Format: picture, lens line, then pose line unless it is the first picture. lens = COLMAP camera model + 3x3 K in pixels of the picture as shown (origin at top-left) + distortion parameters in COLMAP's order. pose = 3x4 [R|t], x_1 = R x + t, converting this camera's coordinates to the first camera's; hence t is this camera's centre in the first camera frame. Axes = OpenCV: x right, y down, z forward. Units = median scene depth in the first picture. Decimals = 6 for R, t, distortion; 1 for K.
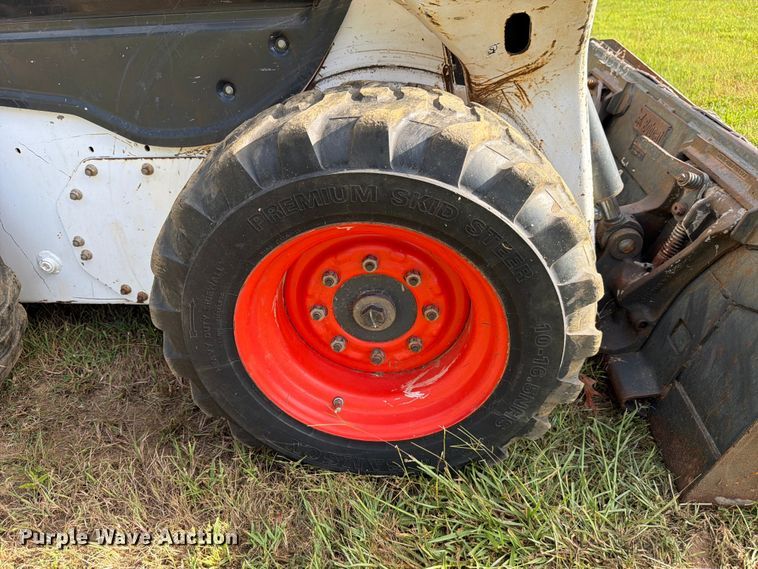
lens RADIAL K [[528.6, 0, 379.0], [0, 528.6, 284.5], [0, 0, 1]] dist [0.062147, -0.094380]
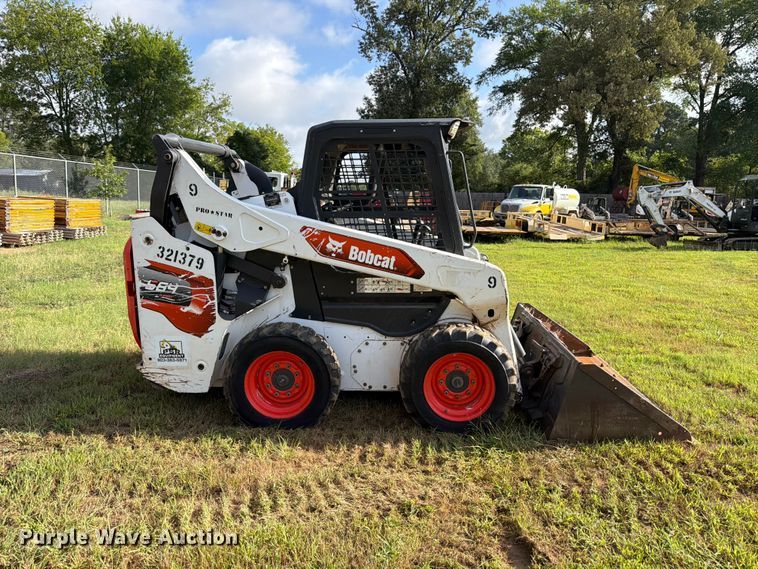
lens RADIAL K [[528.6, 0, 379.0], [0, 528.6, 284.5], [0, 0, 1]] dist [0.062147, -0.094380]
pose [[0.998417, 0.033119, 0.045453, -0.733880], [-0.012690, 0.920037, -0.391627, 0.871747], [-0.054789, 0.390430, 0.919001, -2.575215]]
